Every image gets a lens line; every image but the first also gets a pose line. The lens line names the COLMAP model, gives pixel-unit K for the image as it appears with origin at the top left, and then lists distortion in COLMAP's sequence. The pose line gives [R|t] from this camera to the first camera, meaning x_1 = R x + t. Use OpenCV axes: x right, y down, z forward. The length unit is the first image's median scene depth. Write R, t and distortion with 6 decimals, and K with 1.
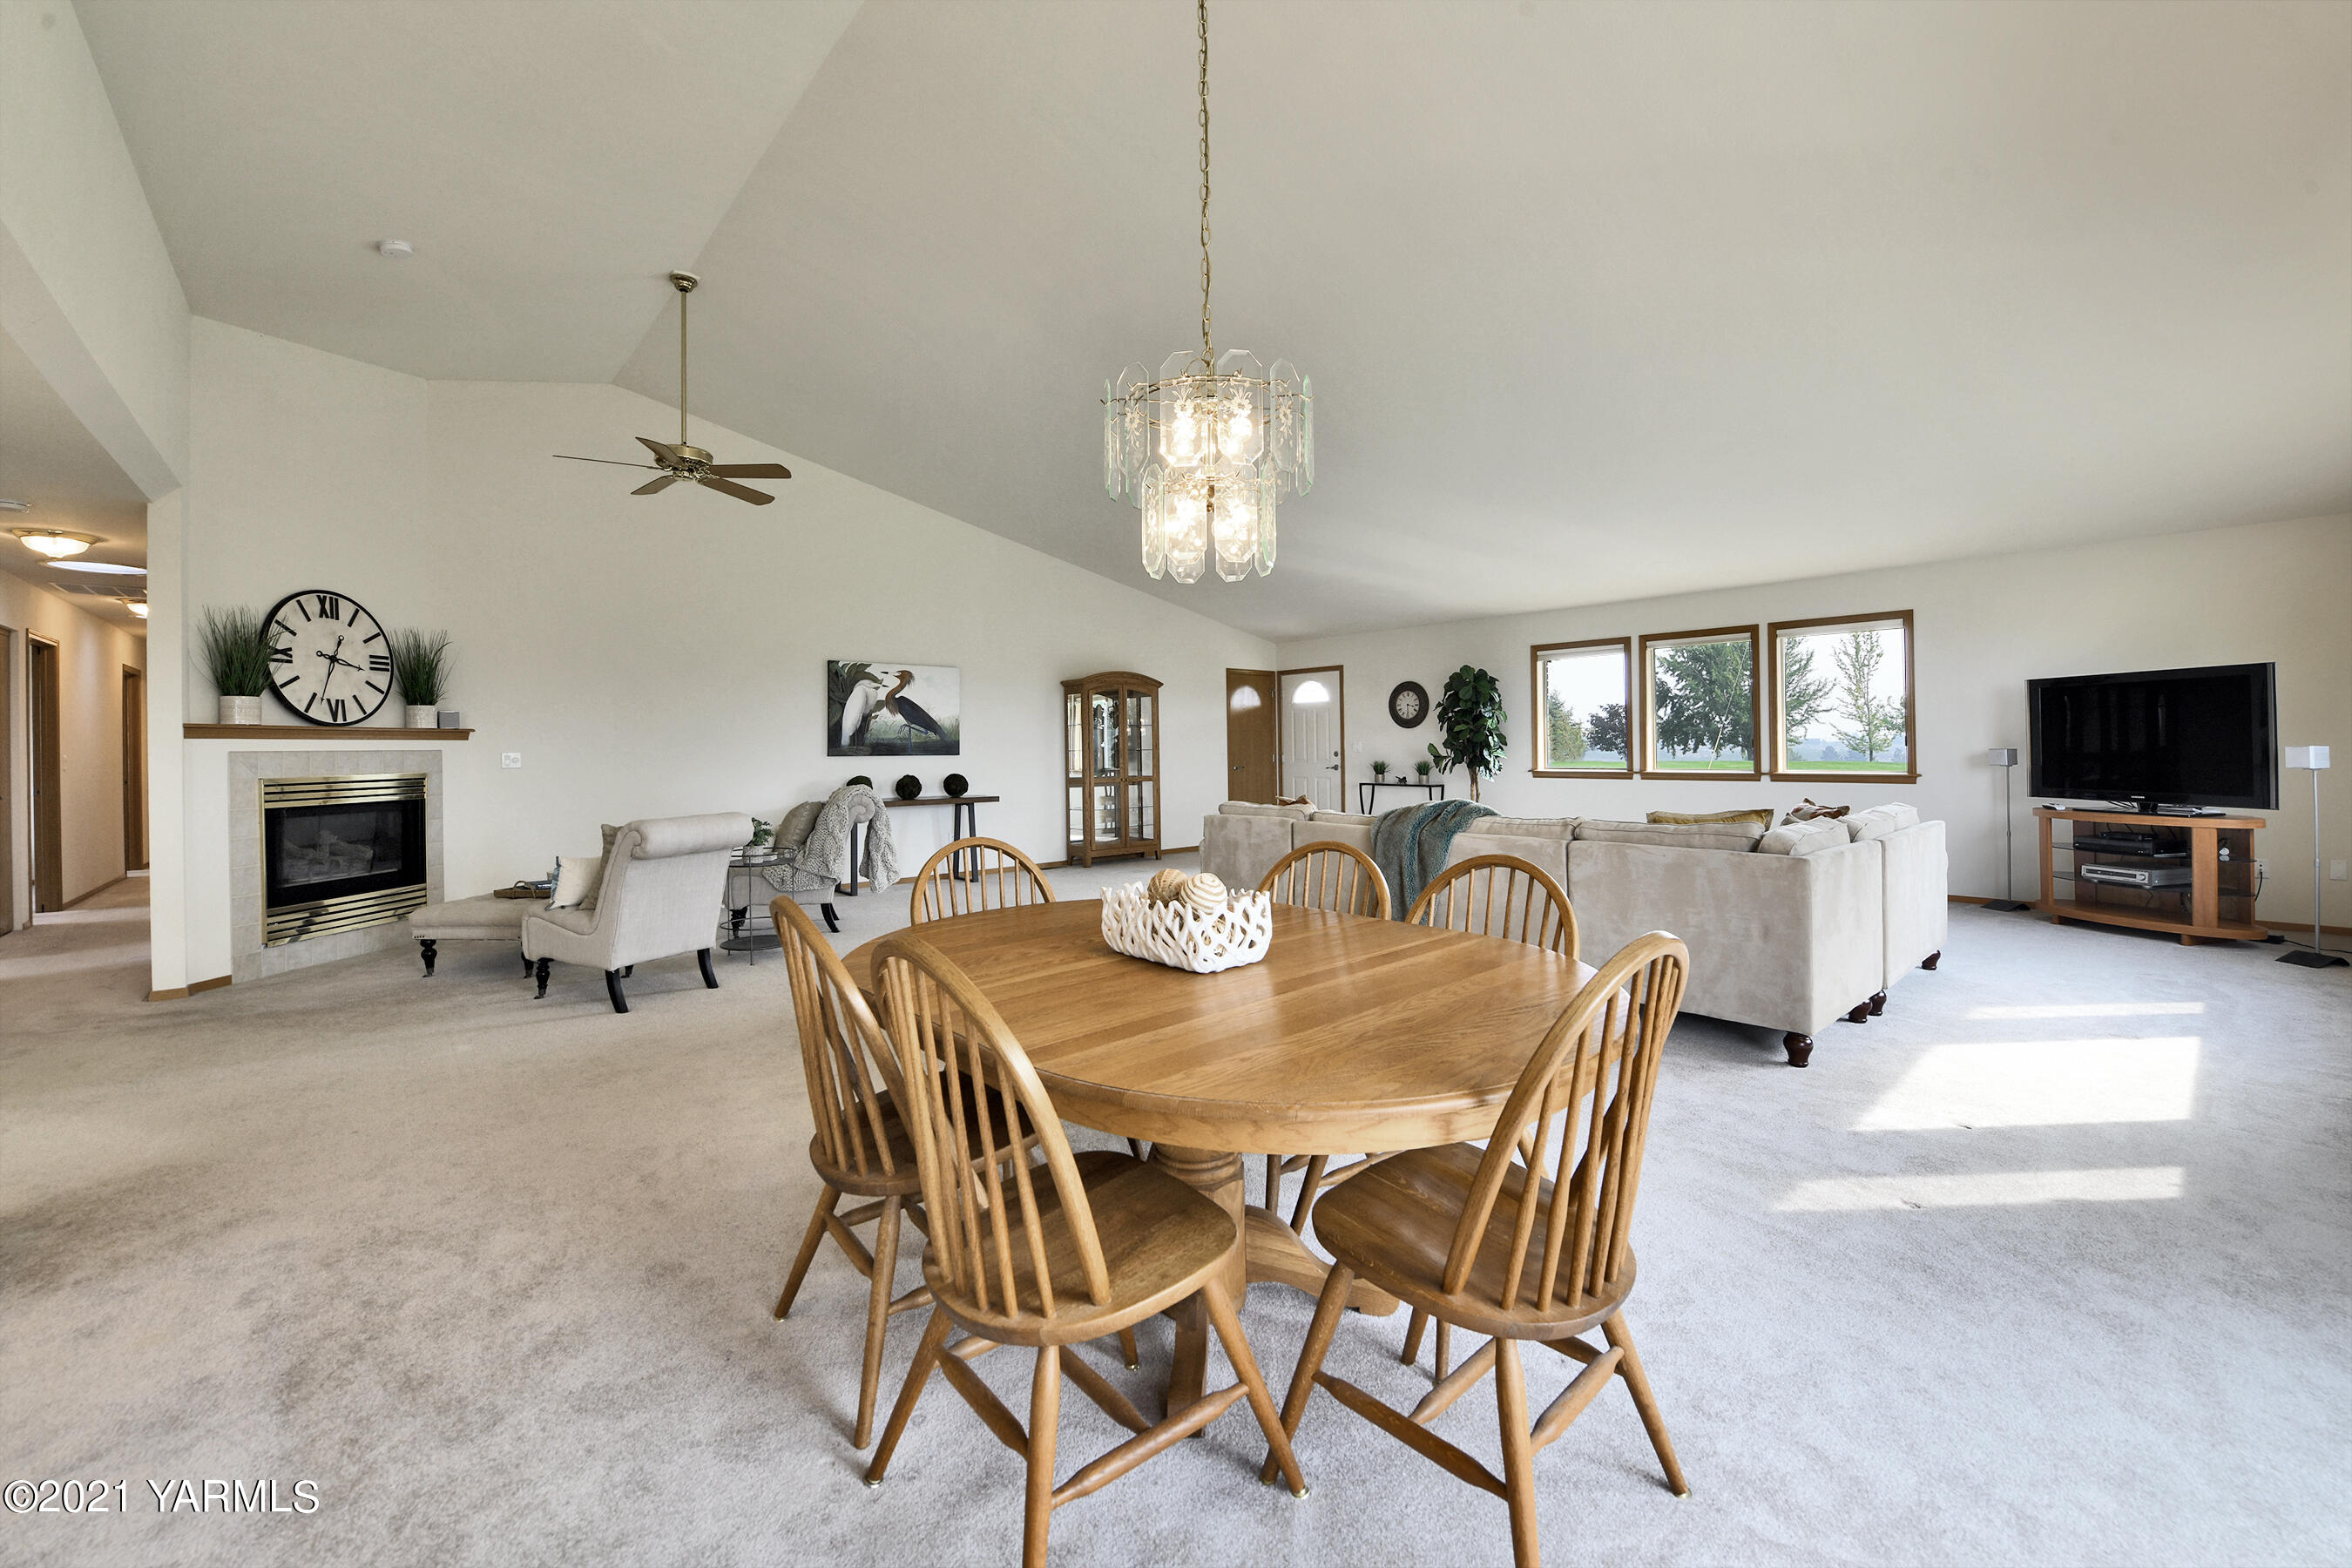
lens RADIAL K [[972.9, 0, 1189.7], [0, 972.9, 755.7], [0, 0, 1]] dist [-0.023296, -0.000800]
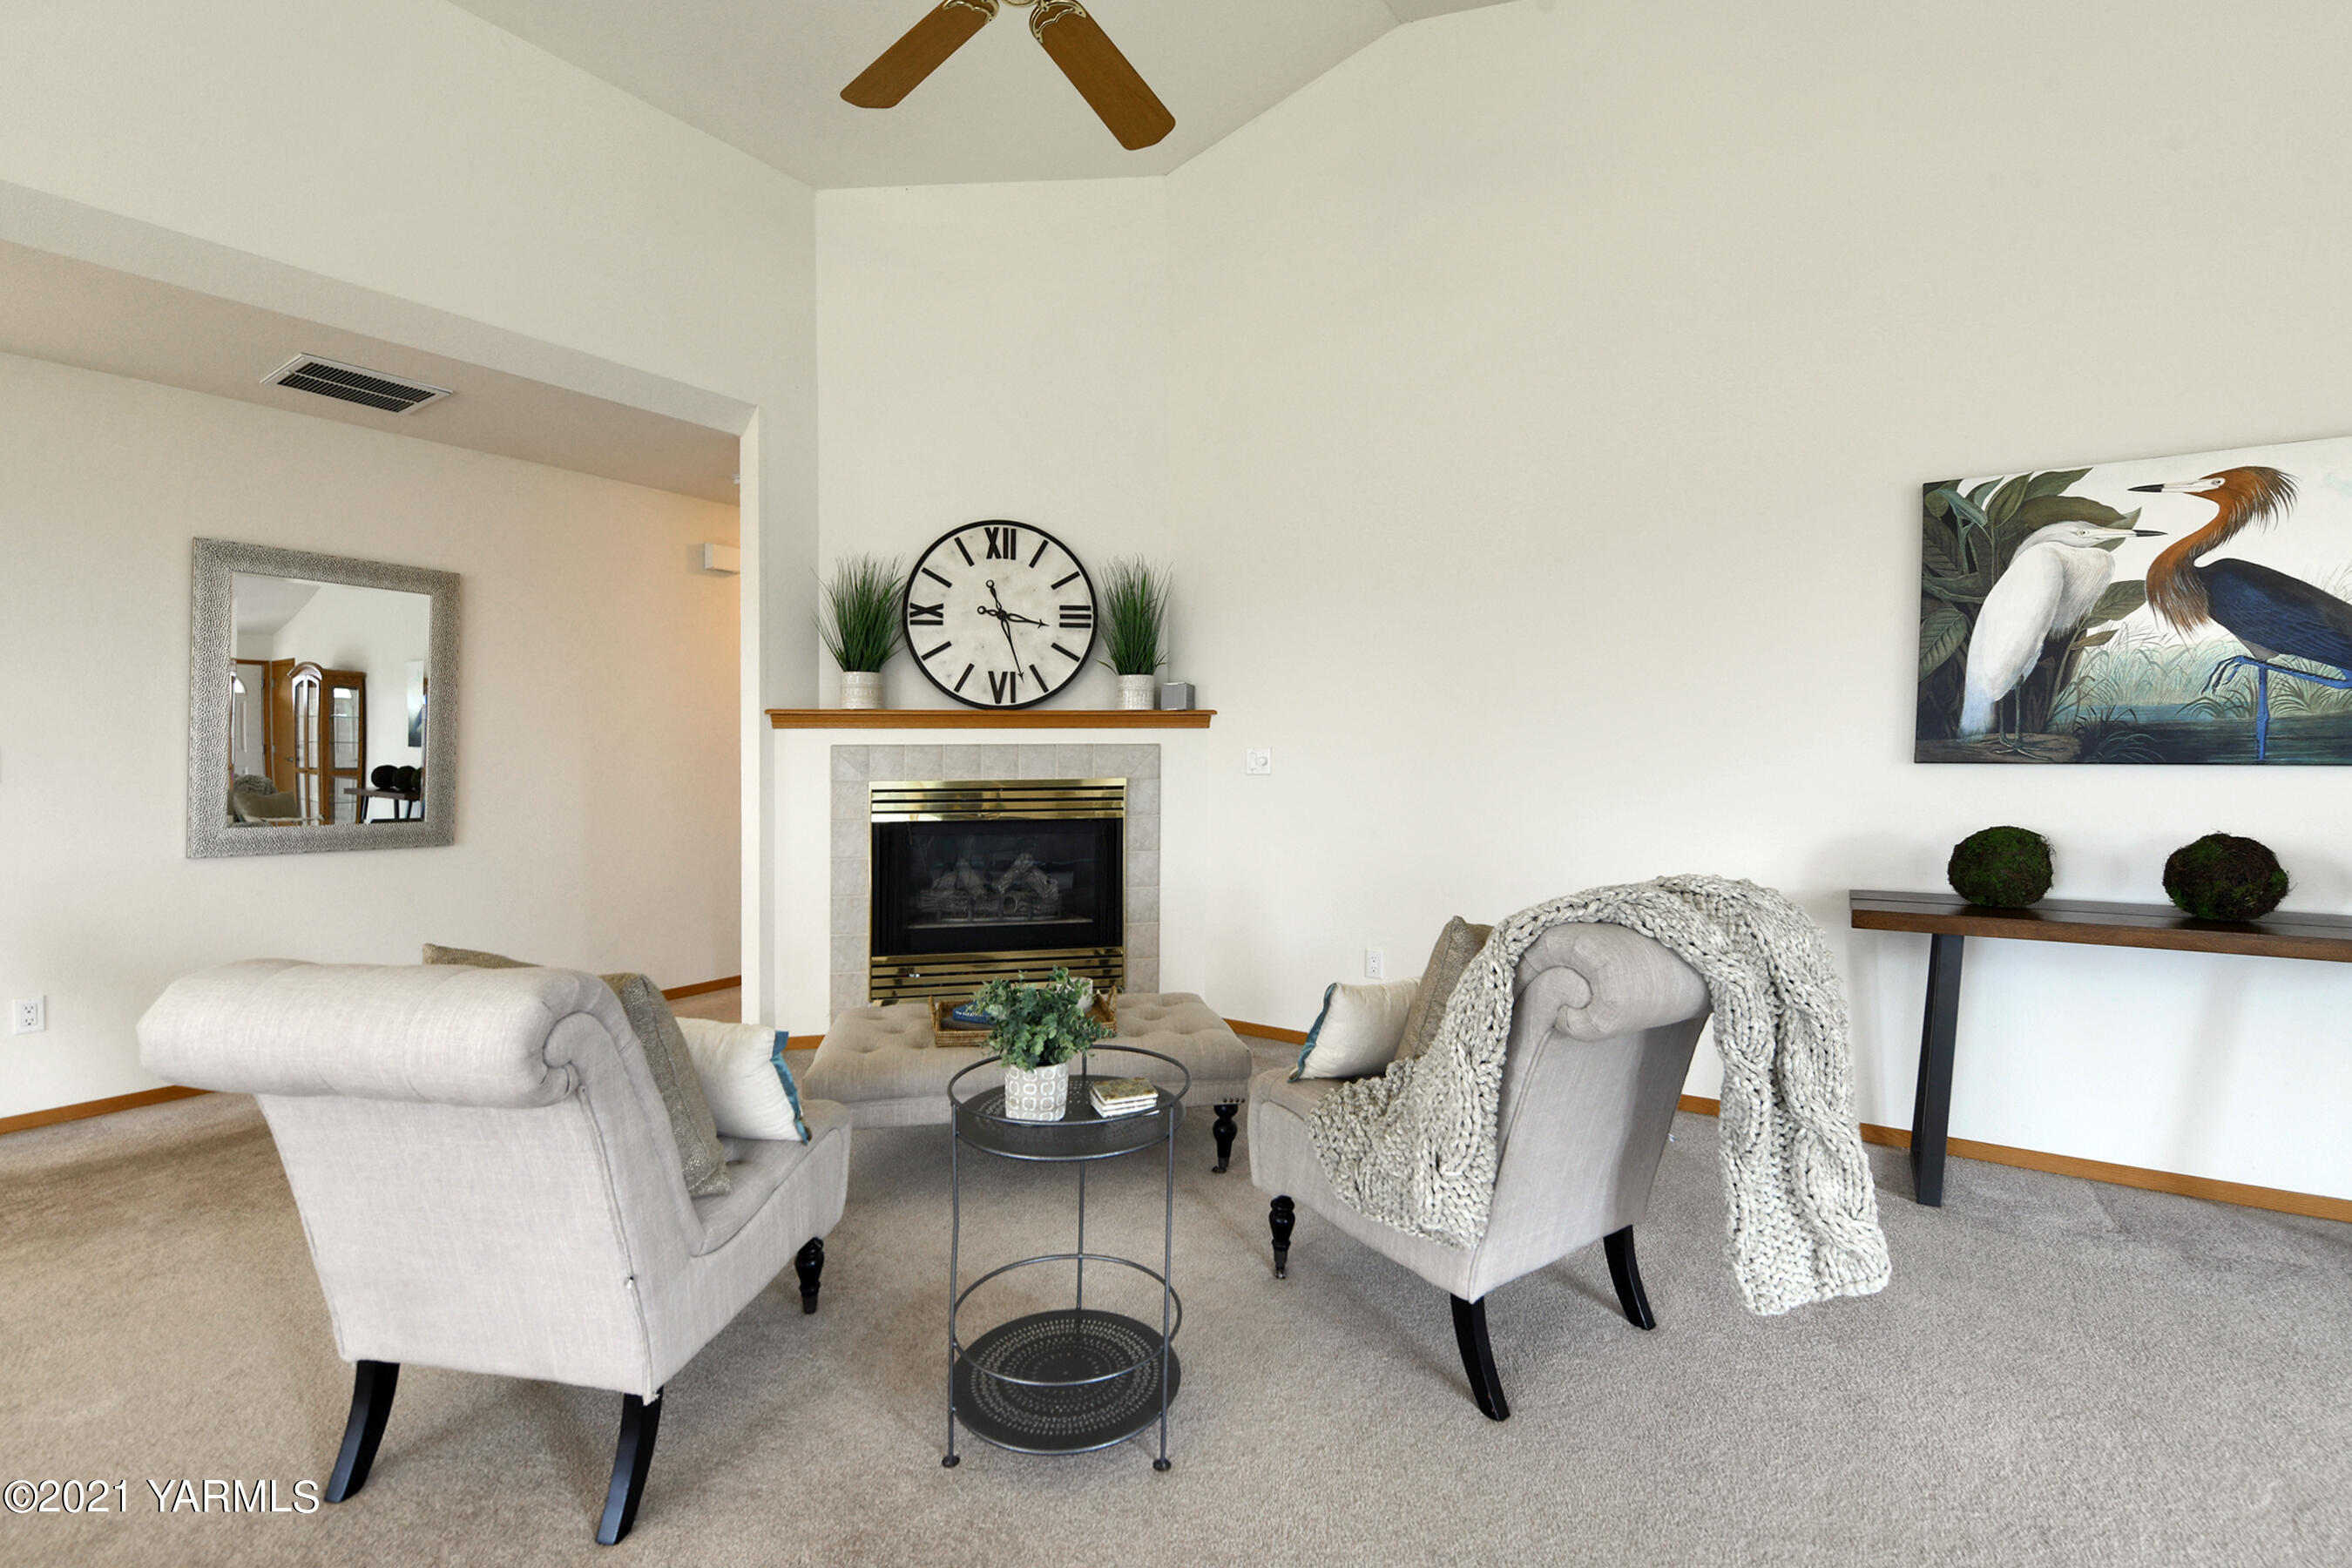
lens RADIAL K [[972.9, 0, 1189.7], [0, 972.9, 755.7], [0, 0, 1]] dist [-0.023296, -0.000800]
pose [[0.266761, 0.016139, -0.963628, -0.112598], [-0.006179, 0.999868, 0.015036, -0.005818], [0.963743, 0.001943, 0.266825, 0.652458]]
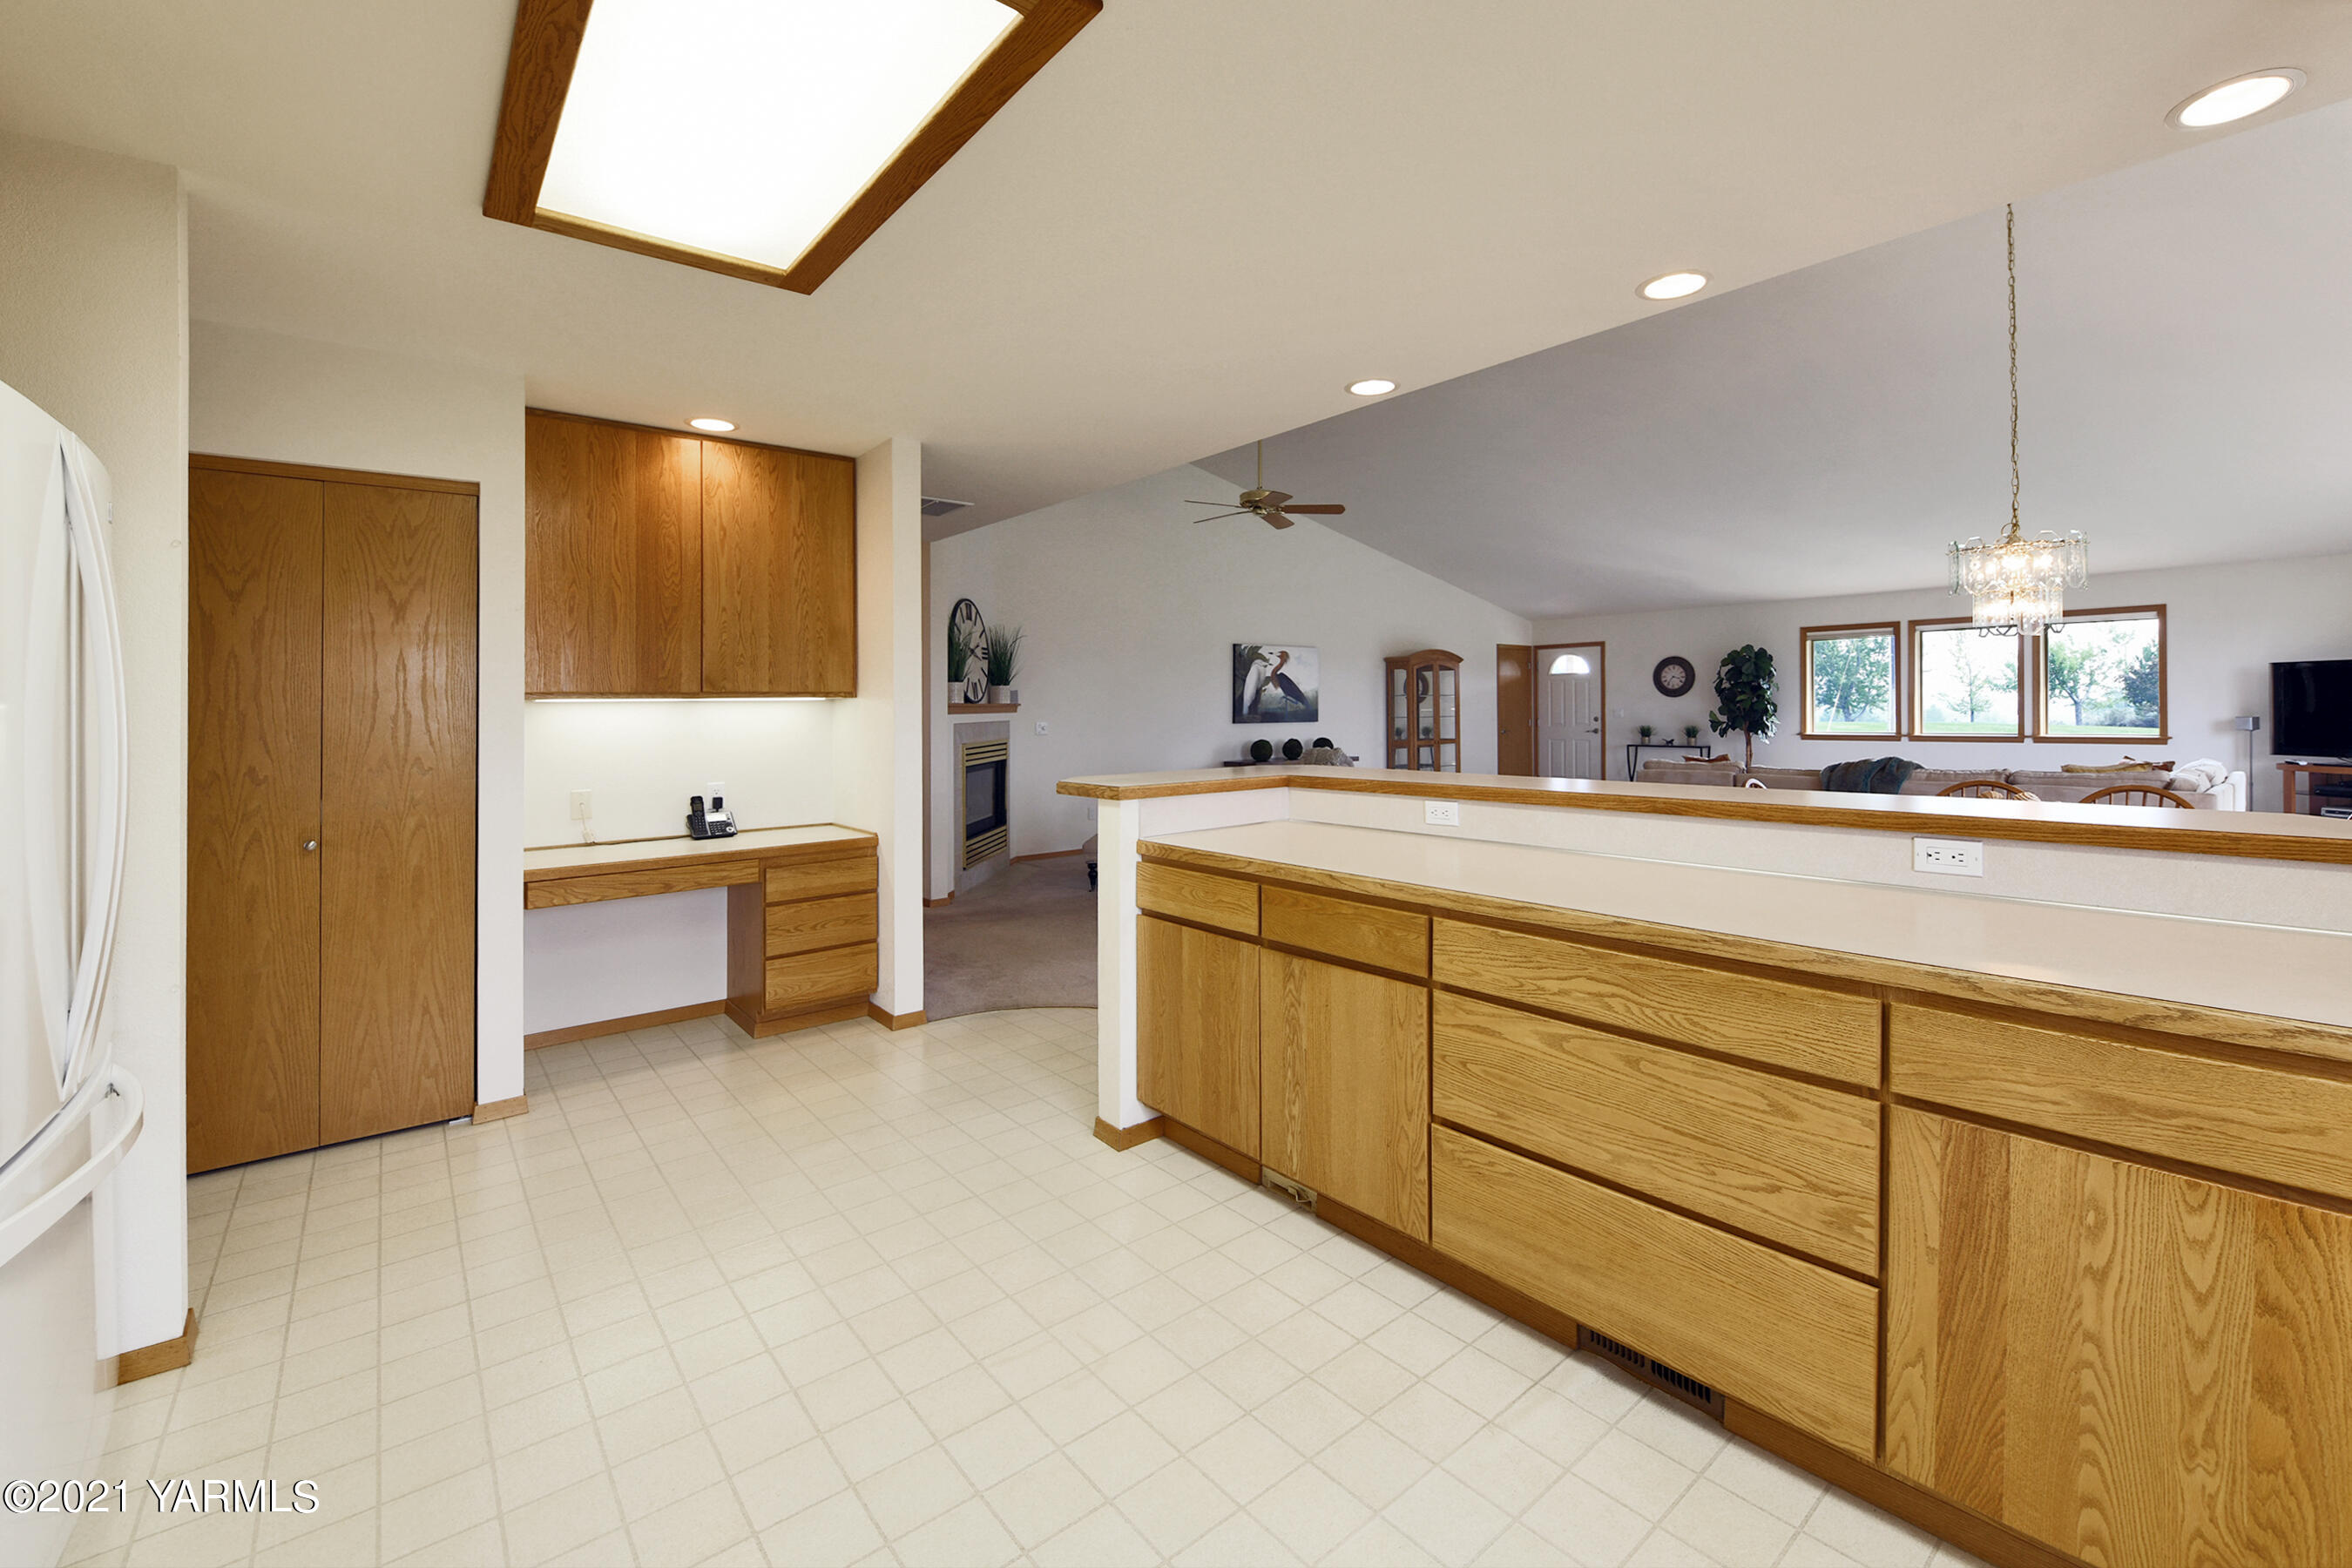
lens RADIAL K [[1006.7, 0, 1193.3], [0, 1006.7, 710.6], [0, 0, 1]] dist [-0.016994, -0.000172]
pose [[0.999864, -0.002028, -0.016347, -0.398267], [0.001941, 0.999984, -0.005295, -0.008640], [0.016358, 0.005263, 0.999852, -0.247655]]
